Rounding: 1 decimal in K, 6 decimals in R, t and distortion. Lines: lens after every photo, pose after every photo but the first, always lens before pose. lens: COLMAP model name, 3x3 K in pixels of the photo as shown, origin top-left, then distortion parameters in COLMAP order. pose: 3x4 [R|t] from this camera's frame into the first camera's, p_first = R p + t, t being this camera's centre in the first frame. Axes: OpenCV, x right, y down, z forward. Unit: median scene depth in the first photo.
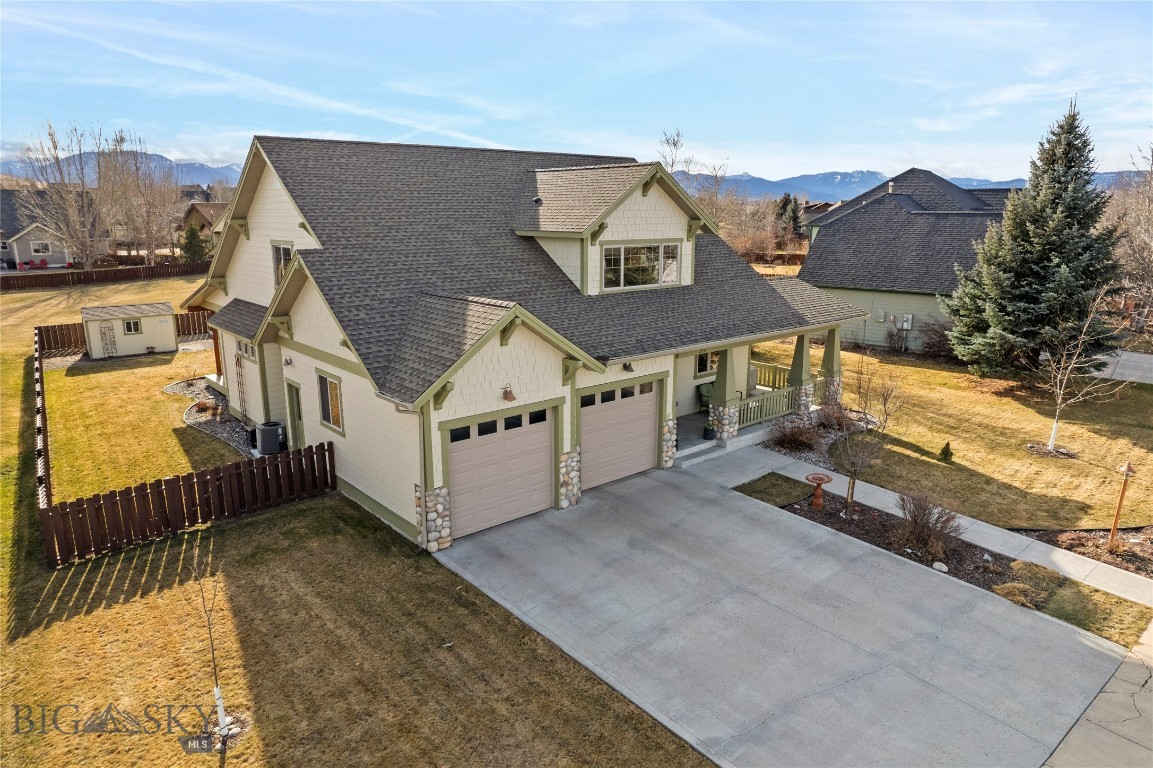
lens RADIAL K [[739.7, 0, 576.5], [0, 739.7, 384.0], [0, 0, 1]] dist [-0.076440, 0.065938]
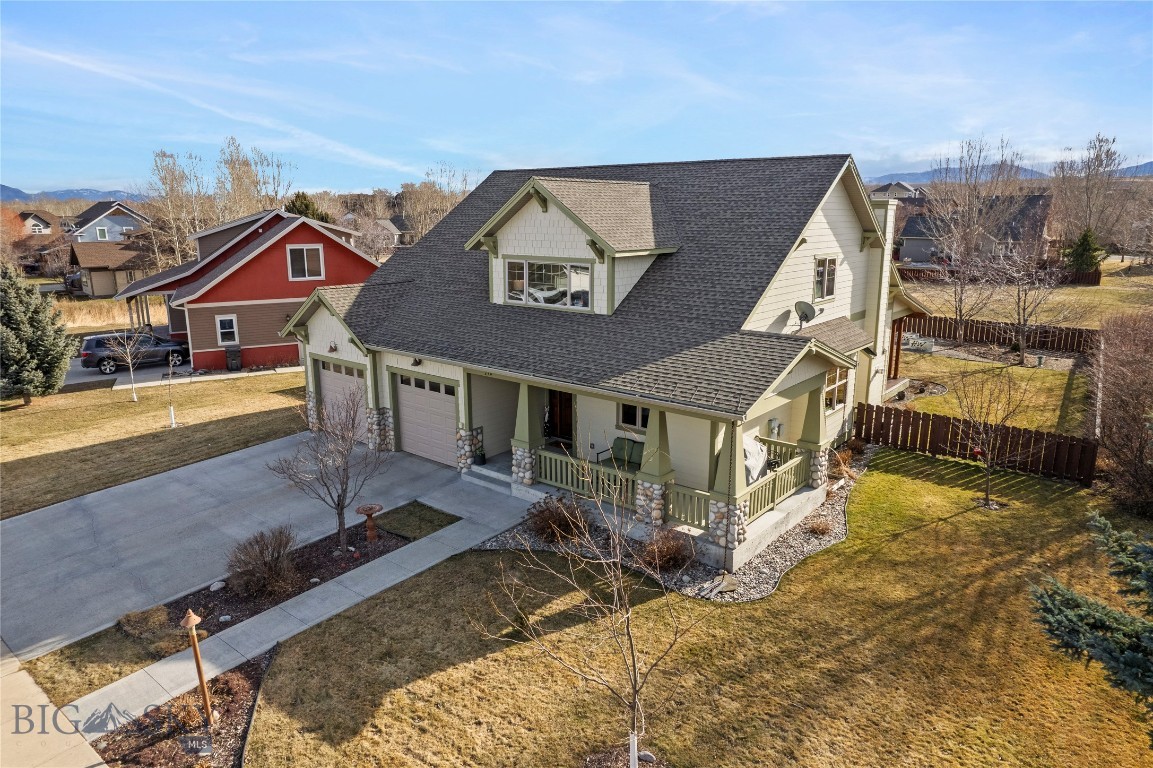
lens RADIAL K [[739.7, 0, 576.5], [0, 739.7, 384.0], [0, 0, 1]] dist [-0.076440, 0.065938]
pose [[0.166415, 0.226825, -0.959613, 1.063793], [-0.225556, 0.956137, 0.186888, -0.226544], [0.959912, 0.185346, 0.210277, 0.869525]]
